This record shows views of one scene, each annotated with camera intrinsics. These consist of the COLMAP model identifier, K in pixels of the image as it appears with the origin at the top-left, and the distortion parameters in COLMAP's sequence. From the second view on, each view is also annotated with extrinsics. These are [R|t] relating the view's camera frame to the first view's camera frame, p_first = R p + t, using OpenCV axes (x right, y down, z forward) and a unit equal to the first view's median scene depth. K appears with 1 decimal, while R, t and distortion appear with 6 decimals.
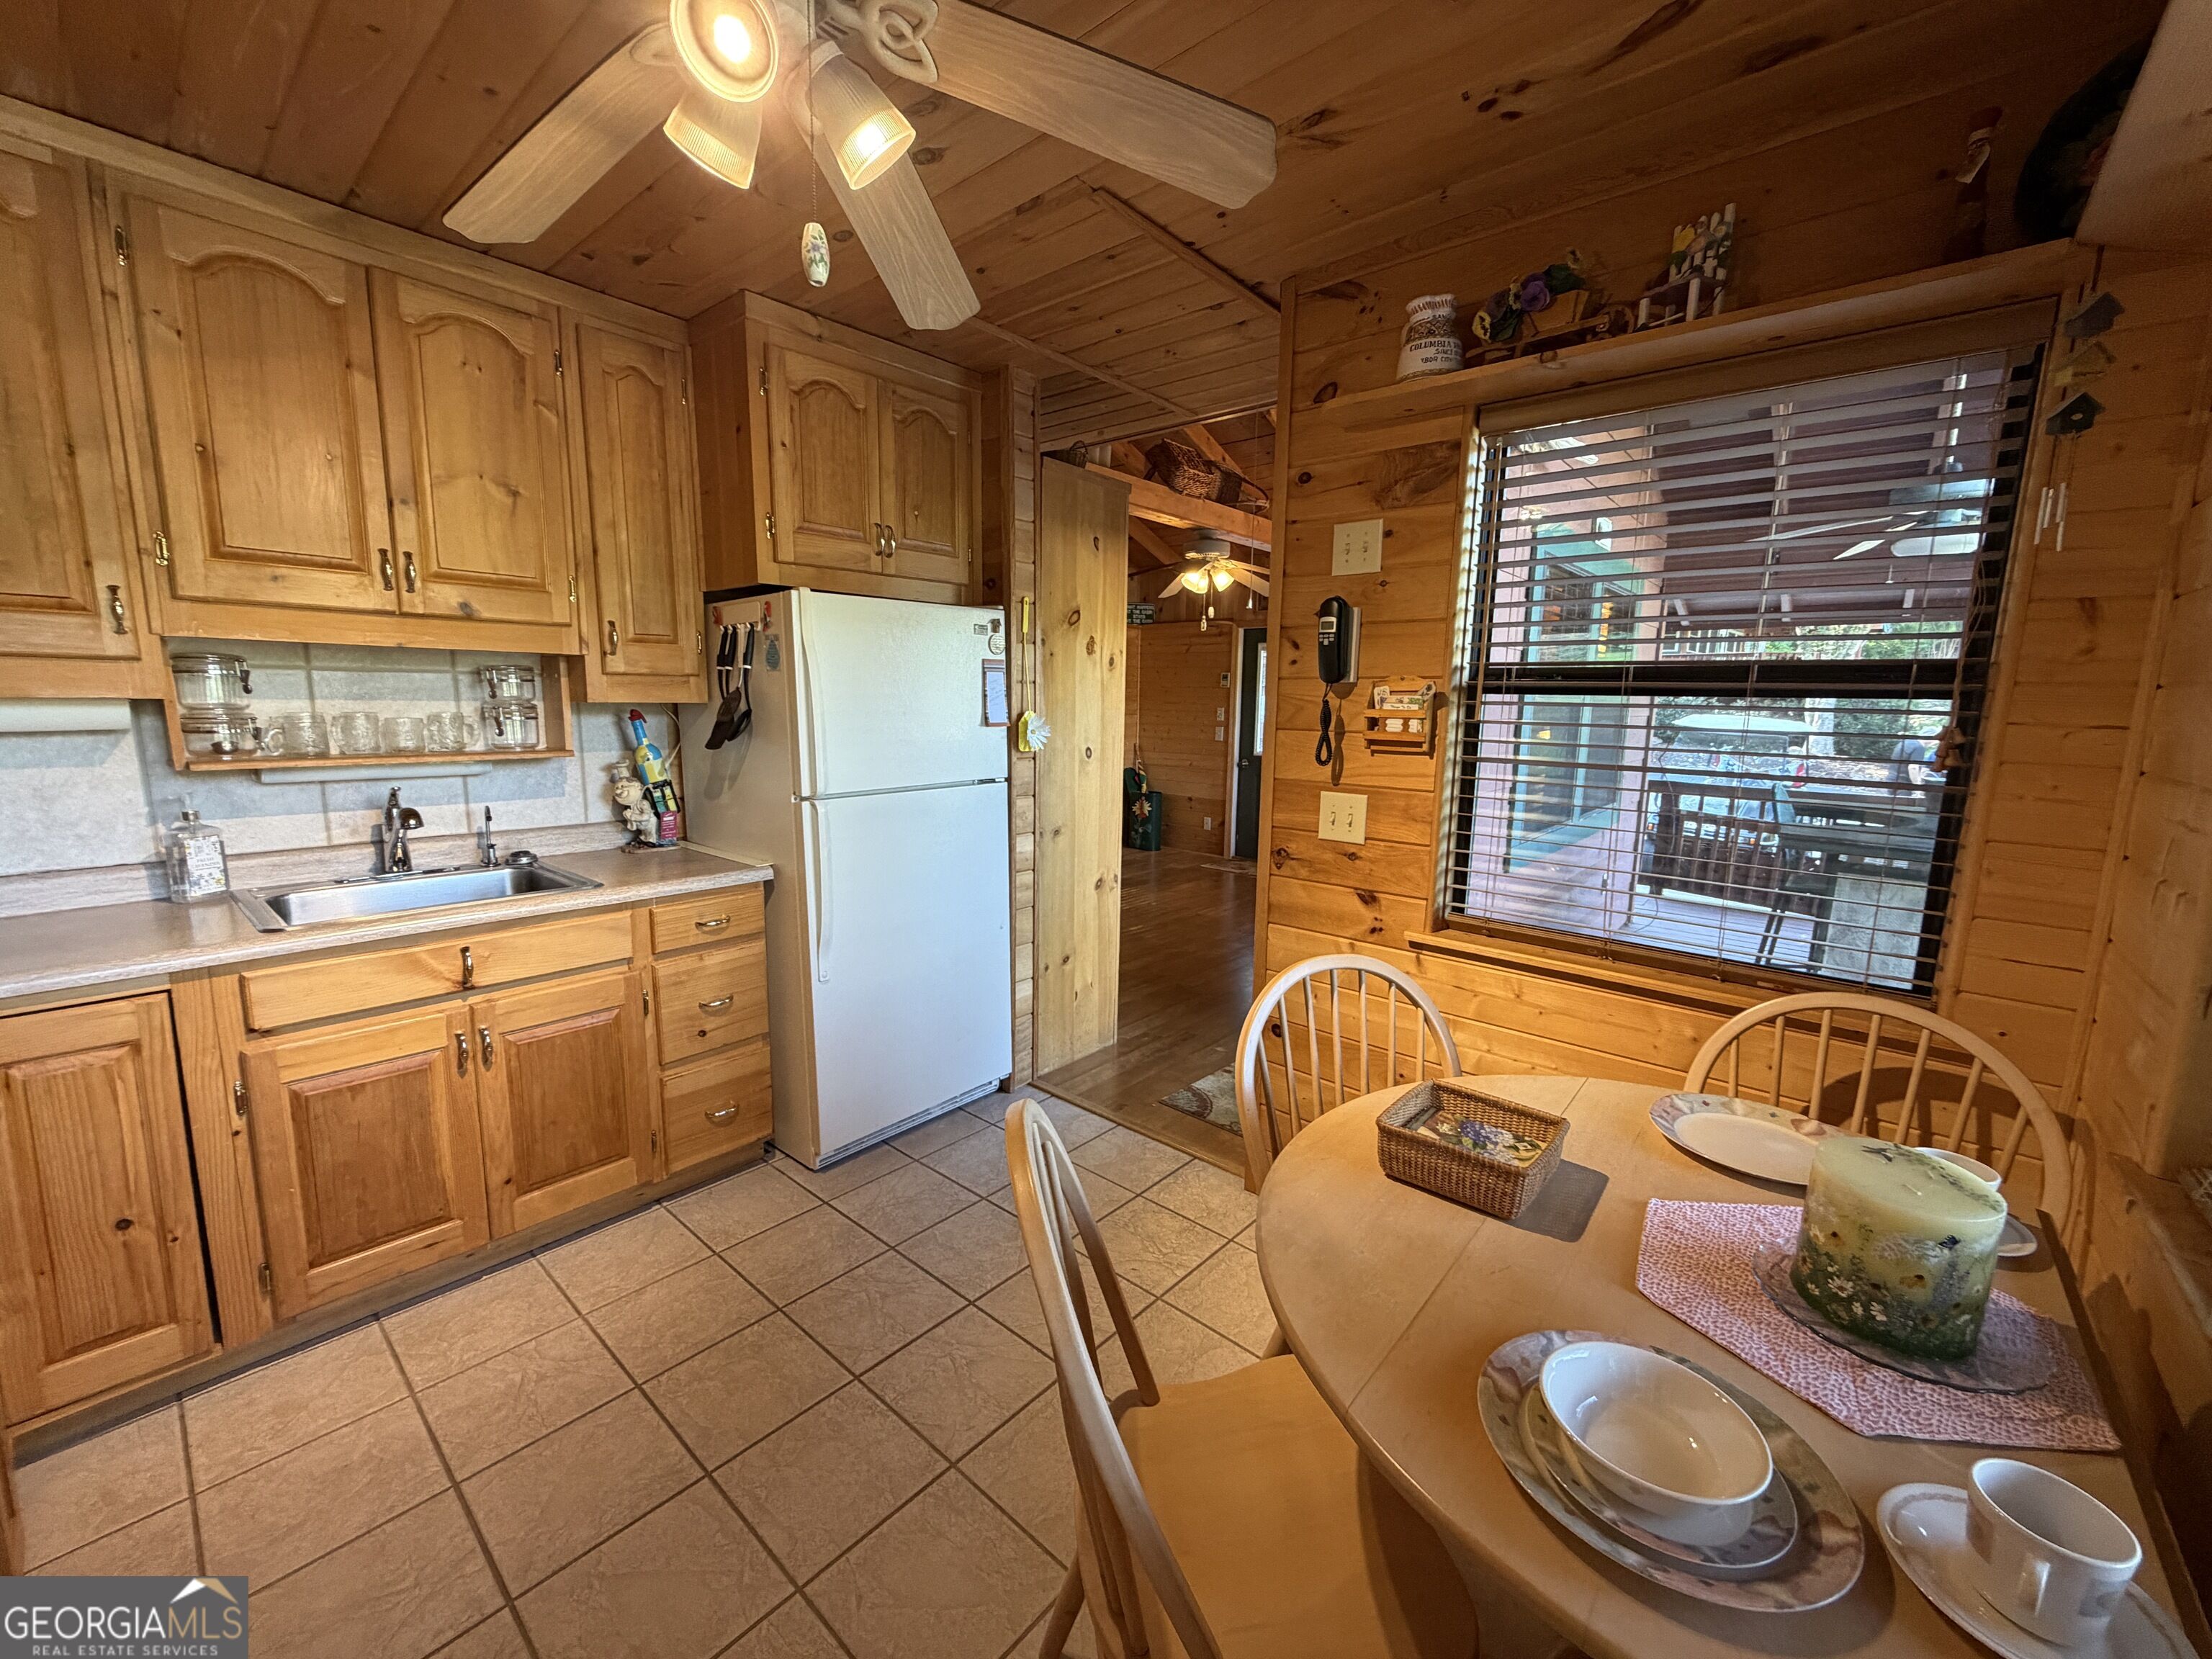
lens RADIAL K [[880.9, 0, 1102.5], [0, 880.9, 830.1], [0, 0, 1]] dist [-0.000771, 0.000661]
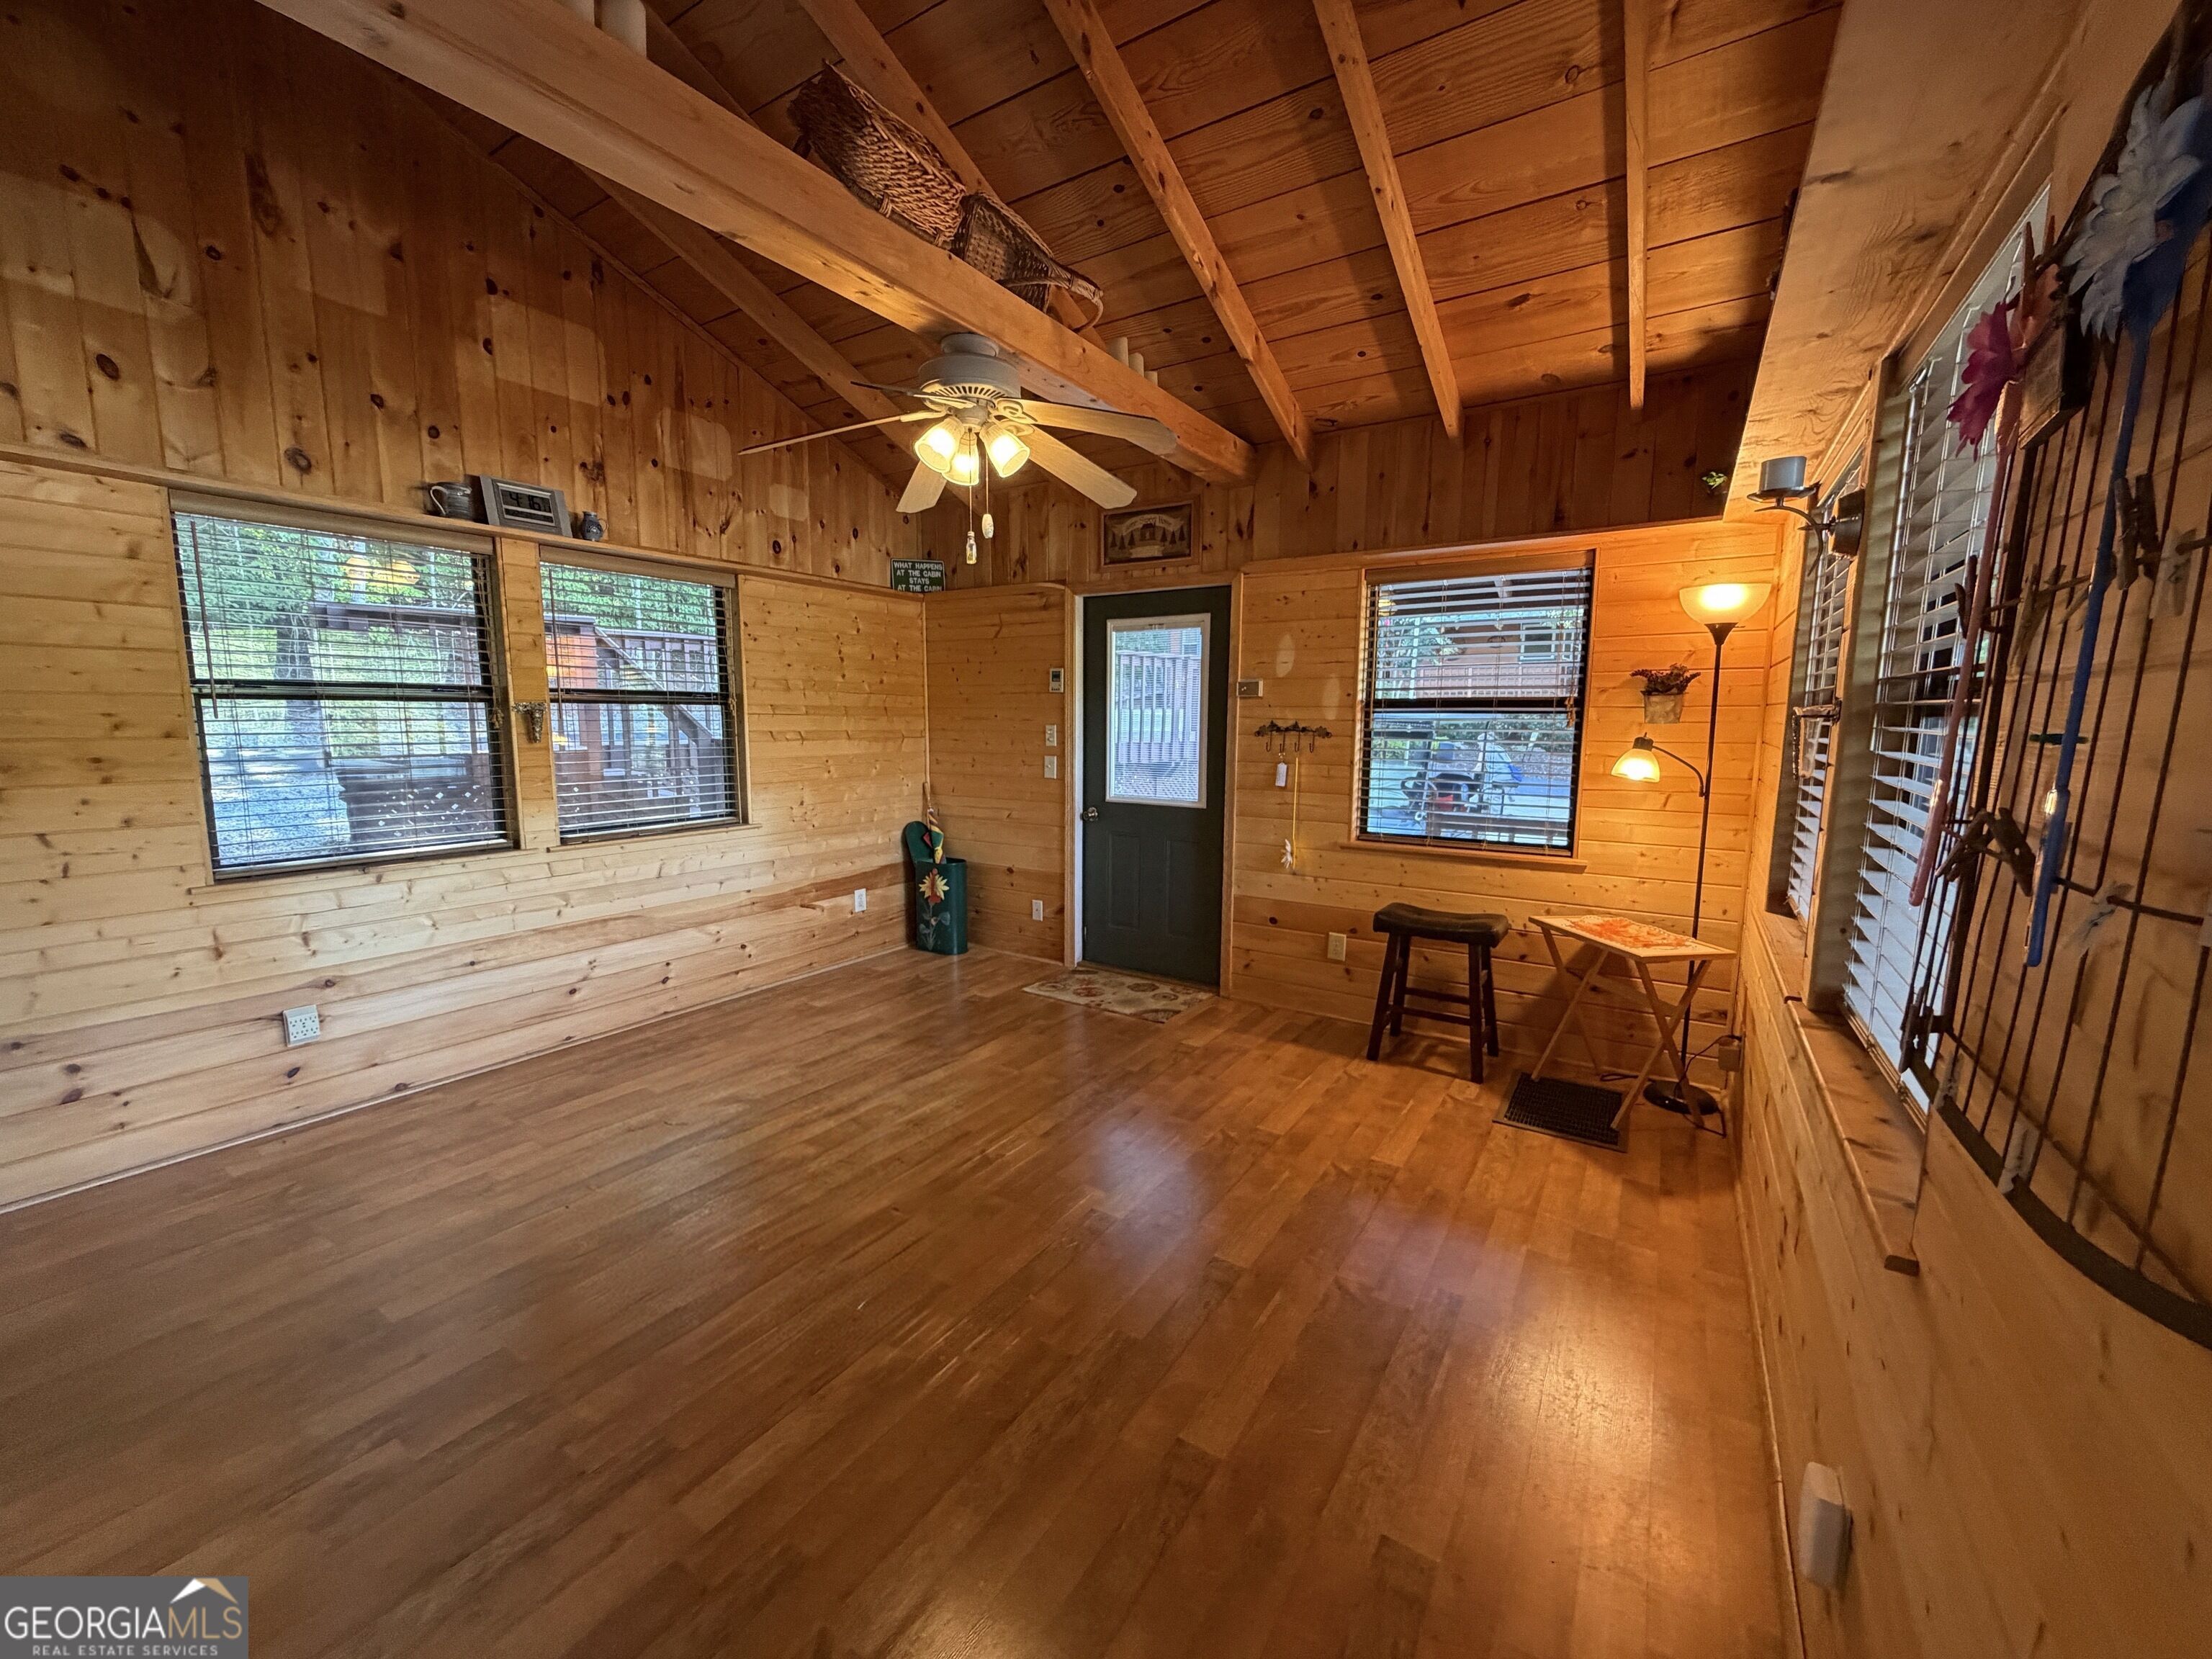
lens RADIAL K [[880.9, 0, 1098.8], [0, 880.9, 834.2], [0, 0, 1]] dist [-0.000771, 0.000661]
pose [[0.990868, -0.029737, 0.131516, 0.083583], [0.031386, 0.999452, -0.010483, -0.054952], [-0.131132, 0.014515, 0.991259, 0.382775]]
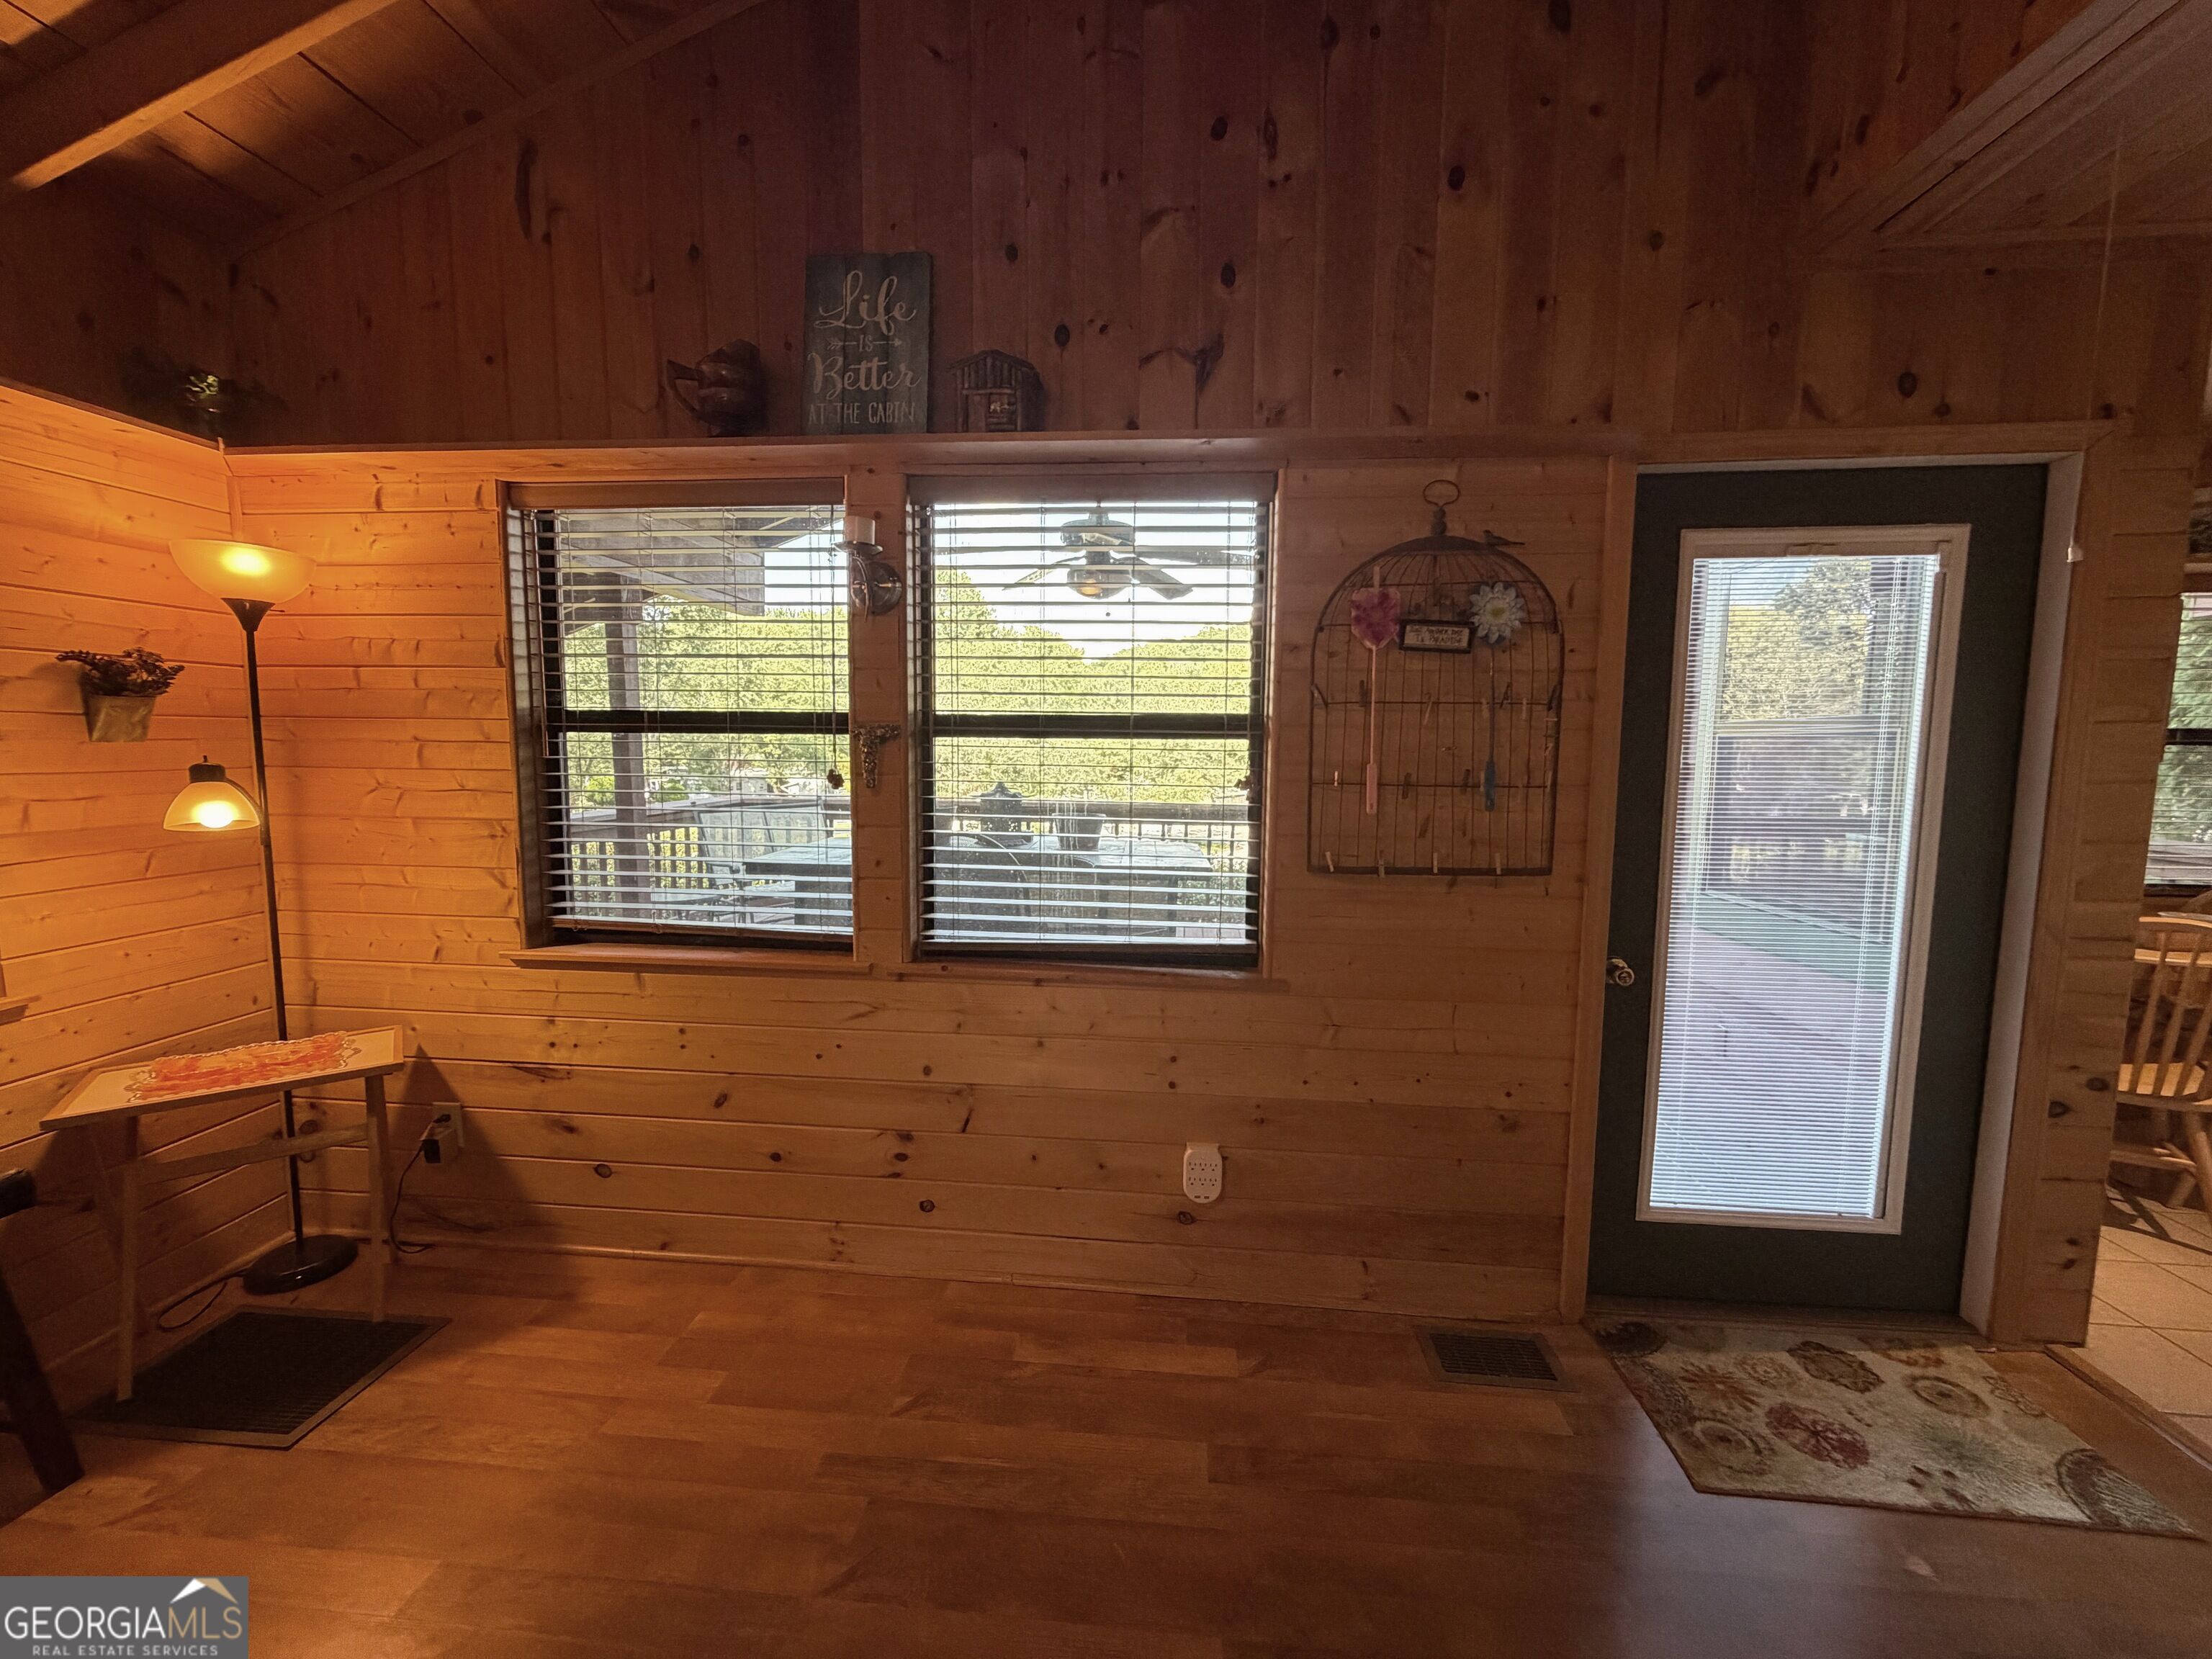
lens RADIAL K [[880.9, 0, 1095.8], [0, 880.9, 830.6], [0, 0, 1]] dist [-0.000771, 0.000661]
pose [[-0.576305, -0.100259, 0.811062, 0.025463], [0.103411, 0.975522, 0.194067, -0.098880], [-0.810666, 0.195714, -0.551830, 0.680030]]
